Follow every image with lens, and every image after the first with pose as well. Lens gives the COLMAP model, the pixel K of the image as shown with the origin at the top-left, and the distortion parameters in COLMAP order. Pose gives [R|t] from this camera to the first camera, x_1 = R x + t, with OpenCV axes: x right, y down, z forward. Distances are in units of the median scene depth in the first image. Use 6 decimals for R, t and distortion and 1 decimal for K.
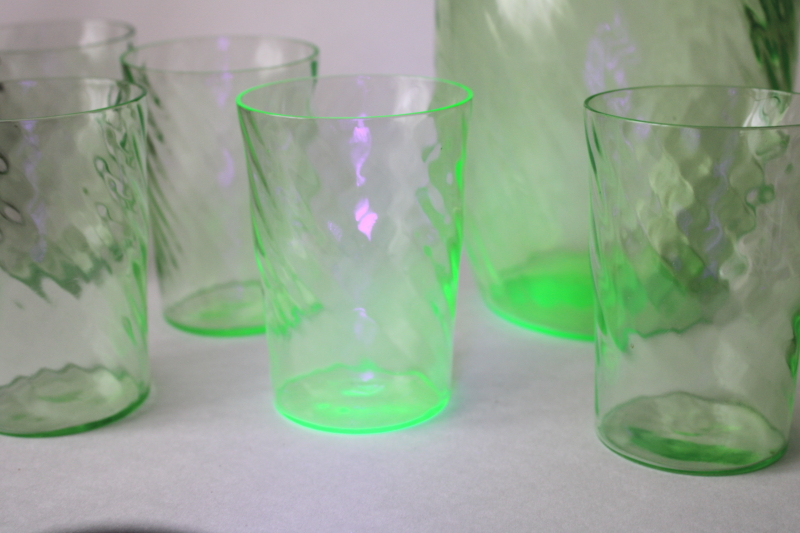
lens RADIAL K [[1236.8, 0, 400.0], [0, 1236.8, 266.5], [0, 0, 1]] dist [-0.003818, -0.039824]
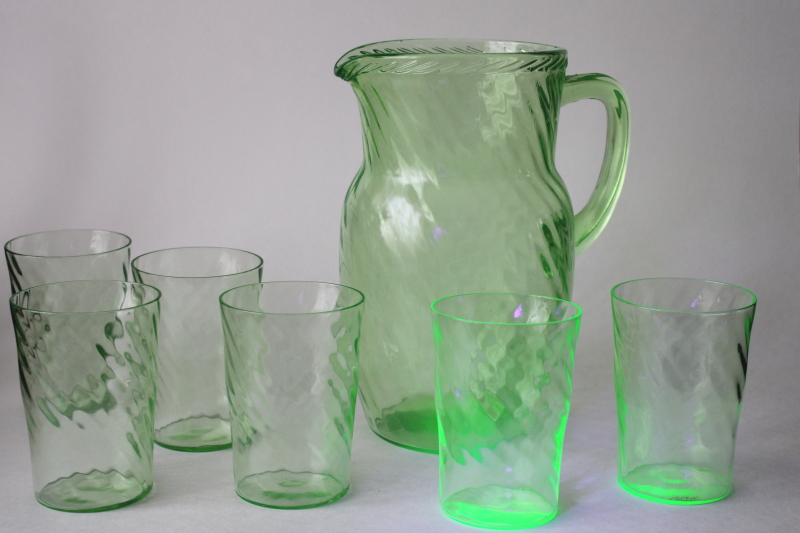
lens RADIAL K [[1236.8, 0, 400.0], [0, 1236.8, 266.5], [0, 0, 1]] dist [-0.003818, -0.039824]
pose [[0.996090, 0.011161, 0.087637, -0.034841], [-0.000730, 0.992993, -0.118174, 0.012664], [-0.088342, 0.117648, 0.989118, -0.571571]]
